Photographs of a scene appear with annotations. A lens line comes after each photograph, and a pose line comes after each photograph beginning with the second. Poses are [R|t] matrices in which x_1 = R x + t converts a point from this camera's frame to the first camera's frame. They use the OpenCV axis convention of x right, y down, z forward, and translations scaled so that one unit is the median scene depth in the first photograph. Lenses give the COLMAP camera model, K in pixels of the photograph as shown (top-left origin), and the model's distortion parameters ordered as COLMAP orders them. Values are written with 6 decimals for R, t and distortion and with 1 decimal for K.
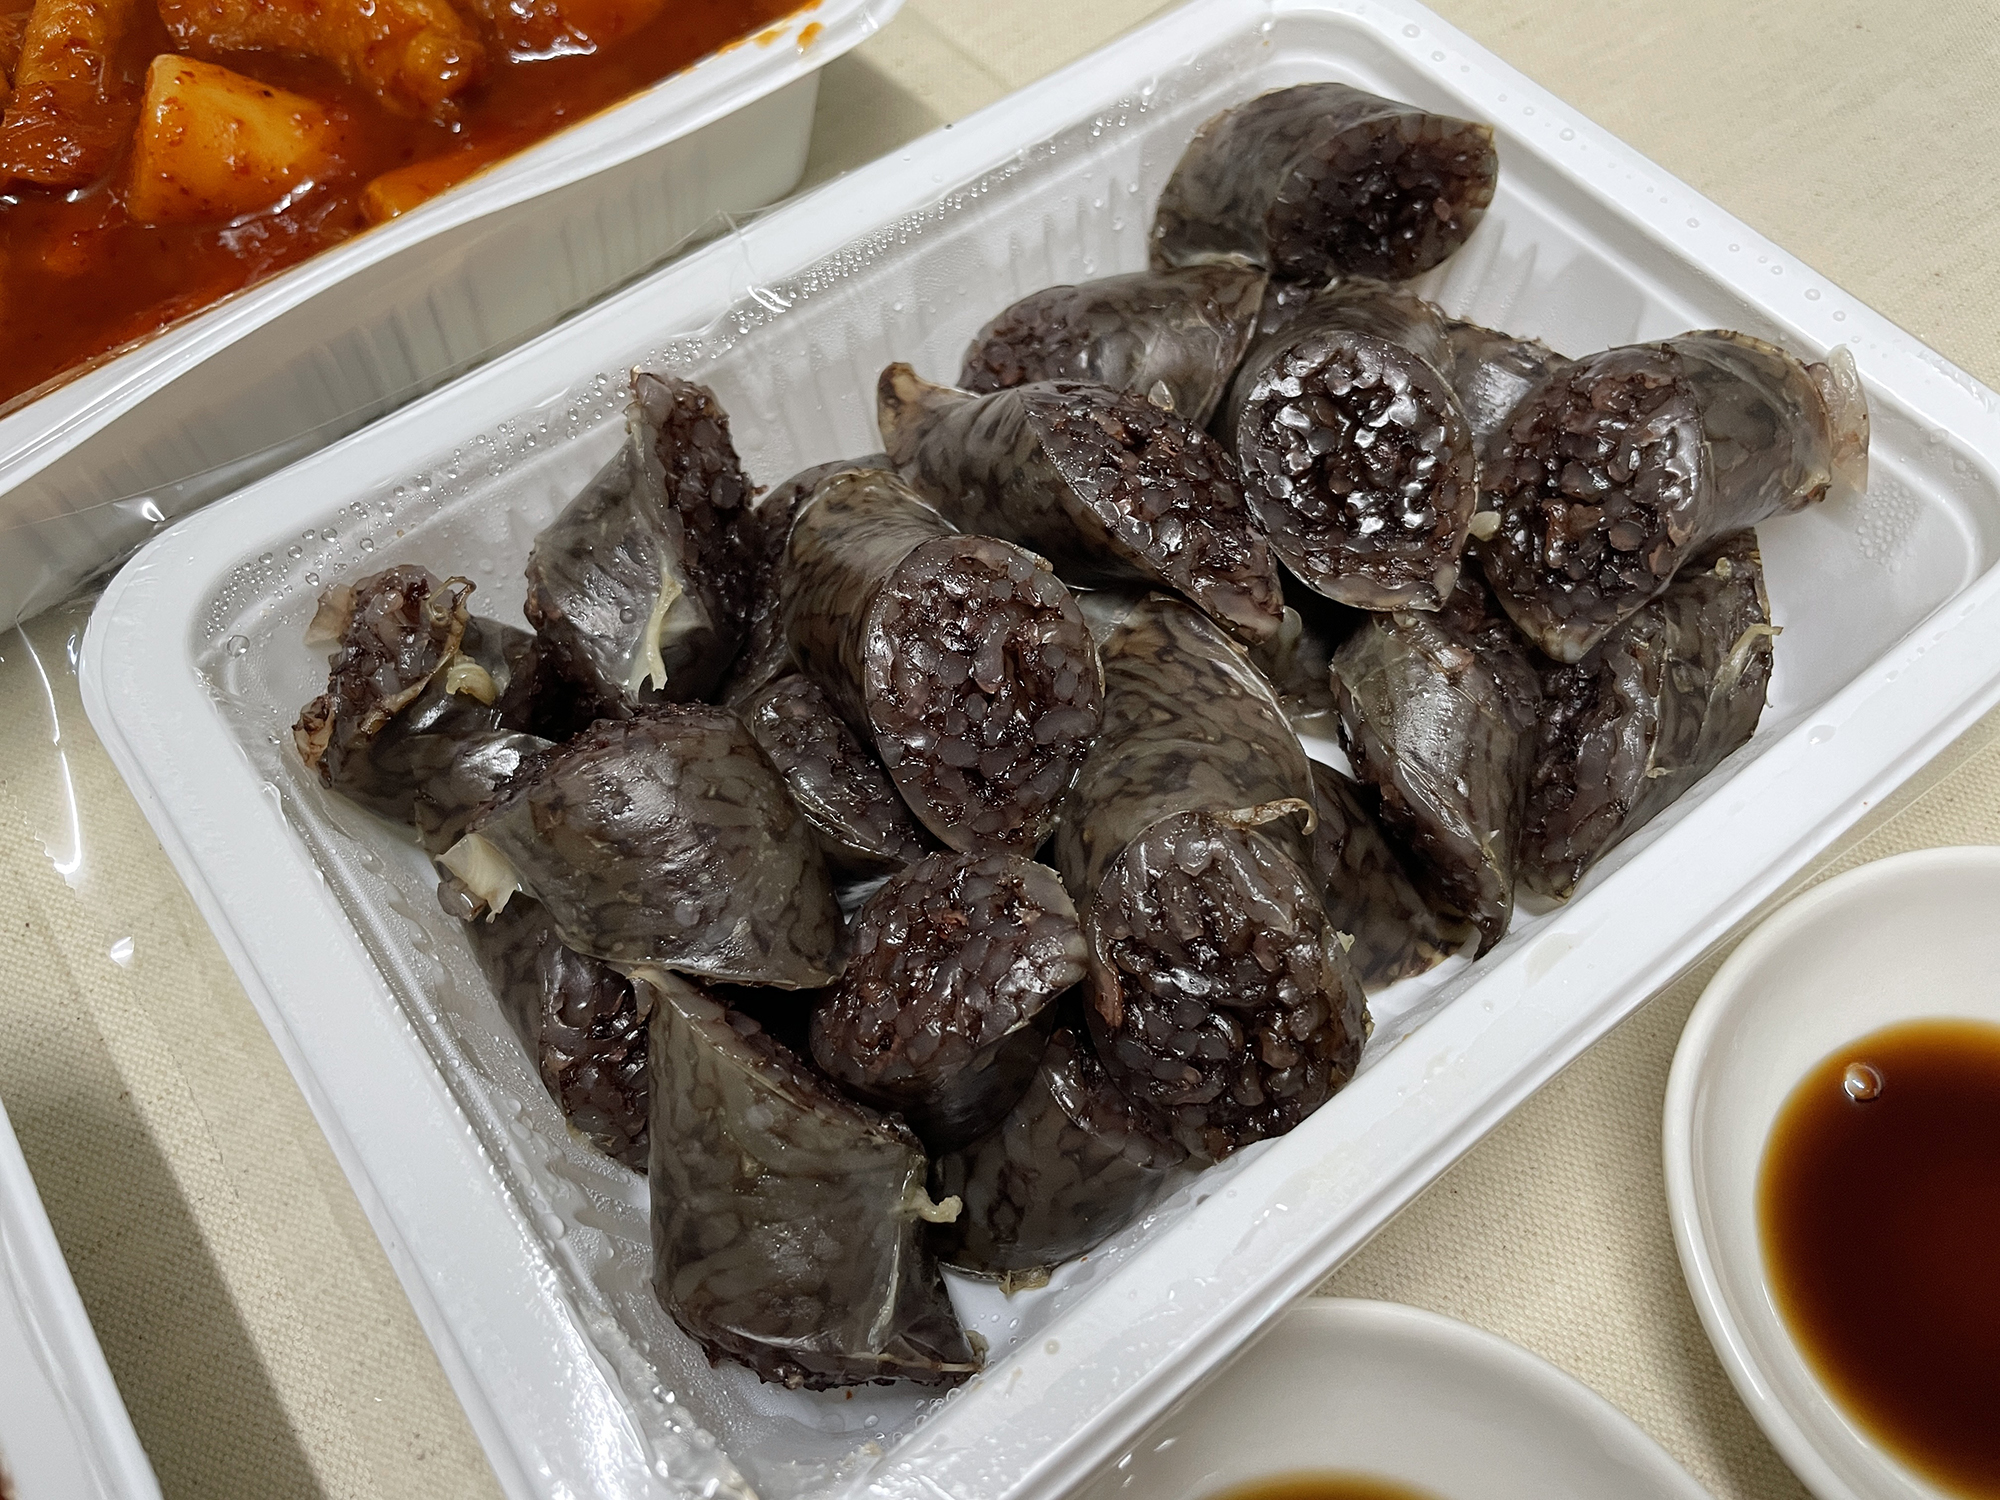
lens RADIAL K [[1569.2, 0, 1000.0], [0, 1569.2, 750.0], [0, 0, 1]] dist [0.075169, -0.125788]
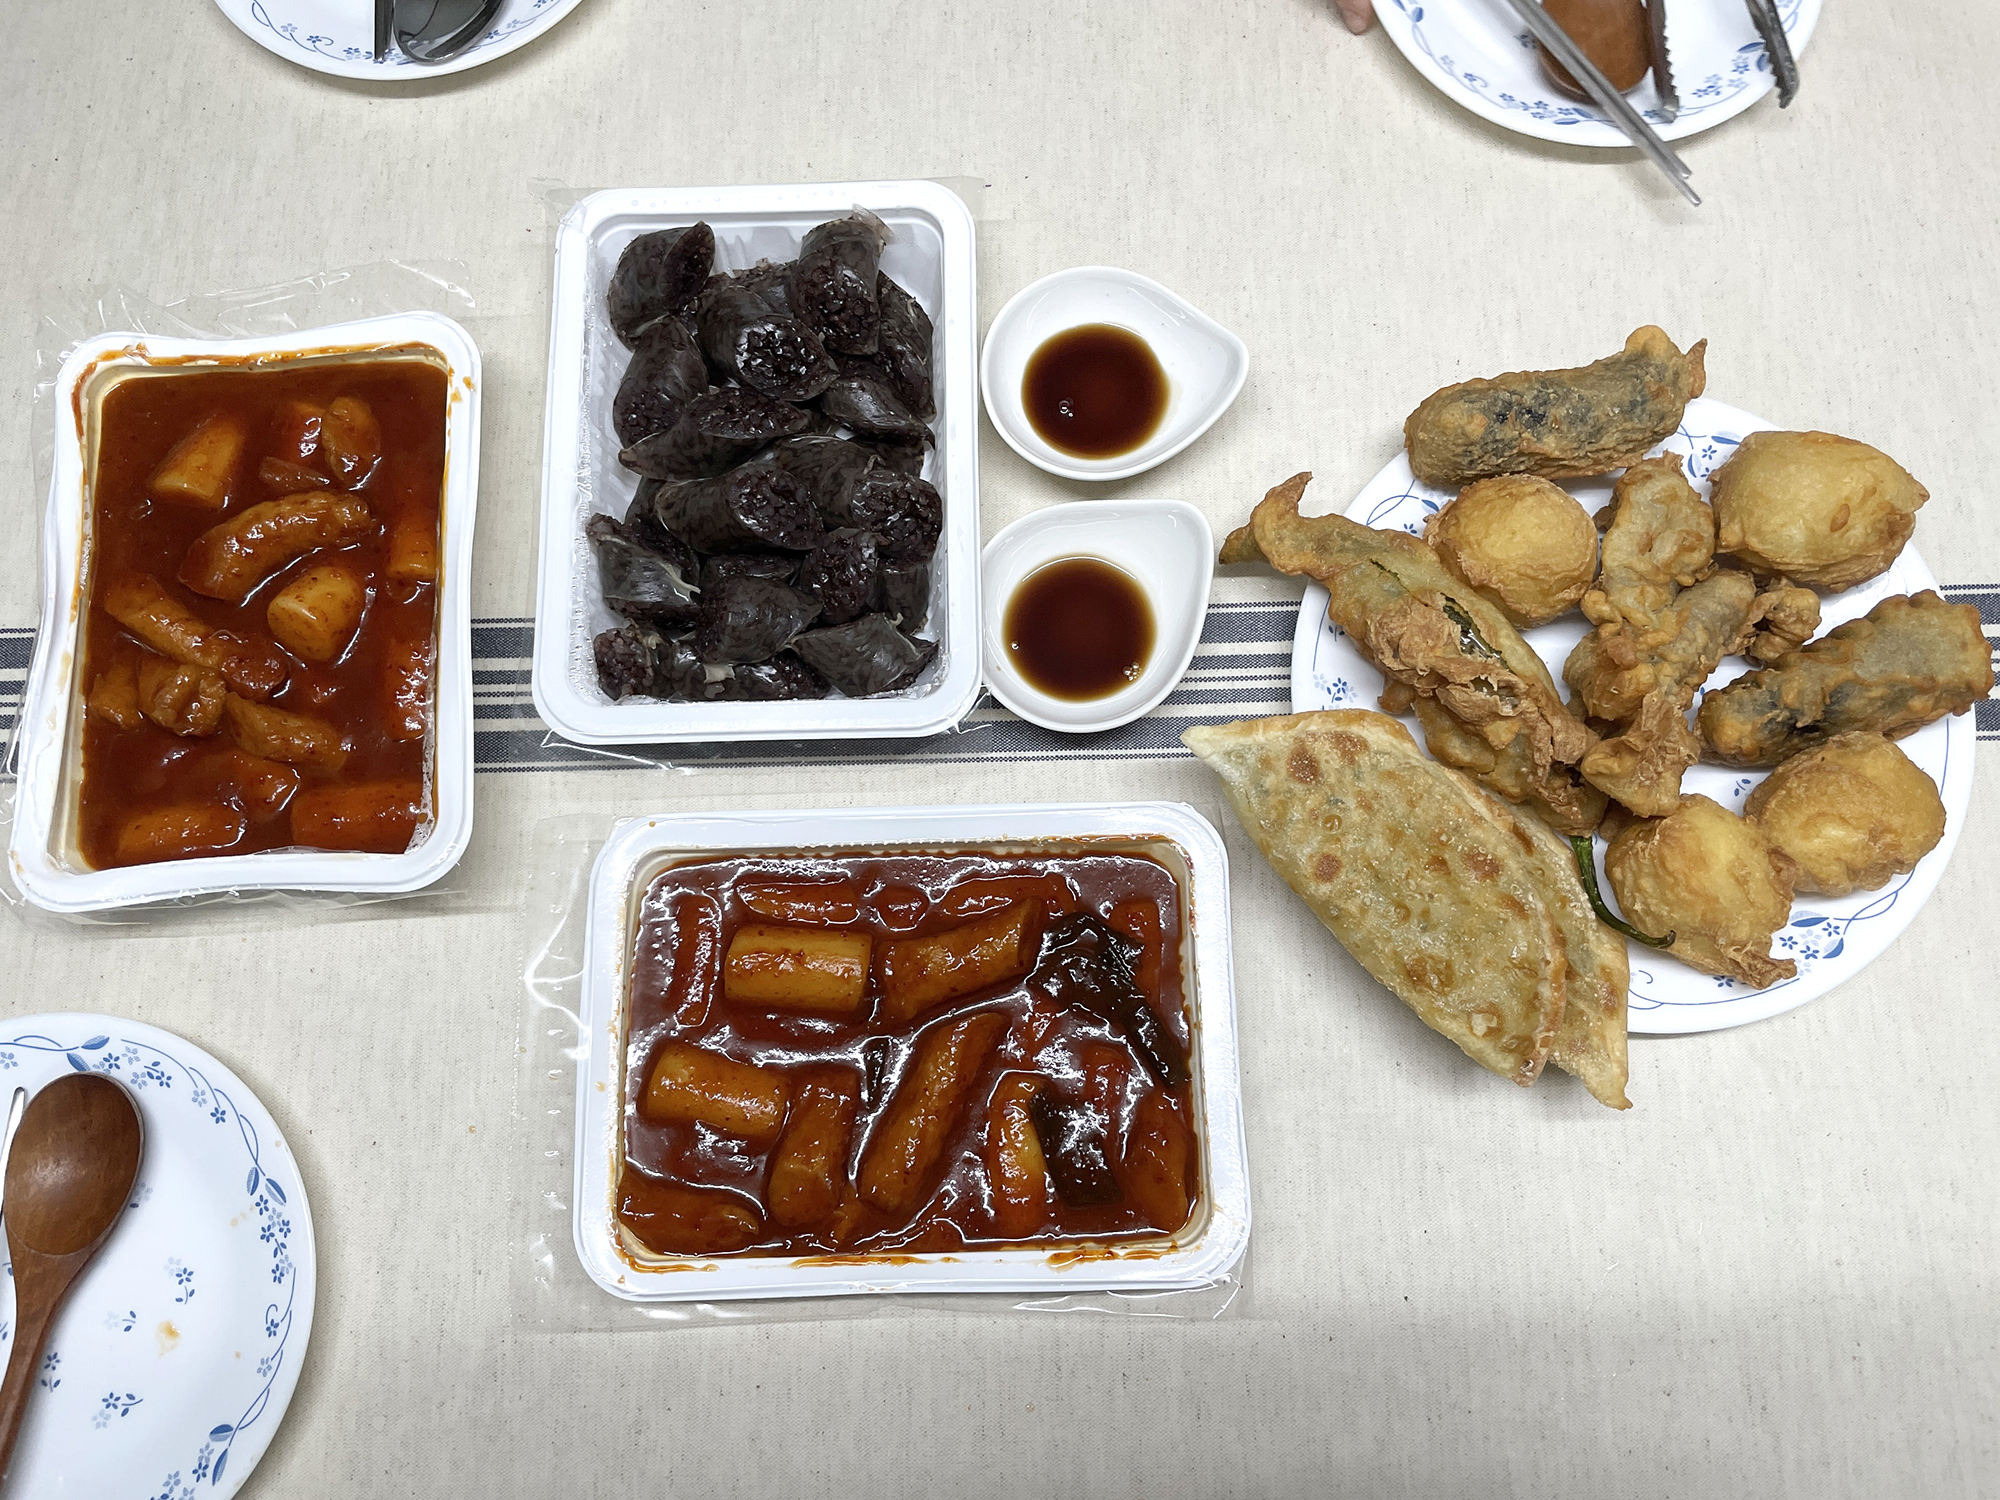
lens RADIAL K [[1569.2, 0, 1000.0], [0, 1569.2, 750.0], [0, 0, 1]] dist [0.075169, -0.125788]
pose [[0.587807, -0.782719, 0.204532, -0.683591], [0.700355, 0.618886, 0.355644, -0.483539], [-0.404951, -0.065805, 0.911967, -1.815543]]
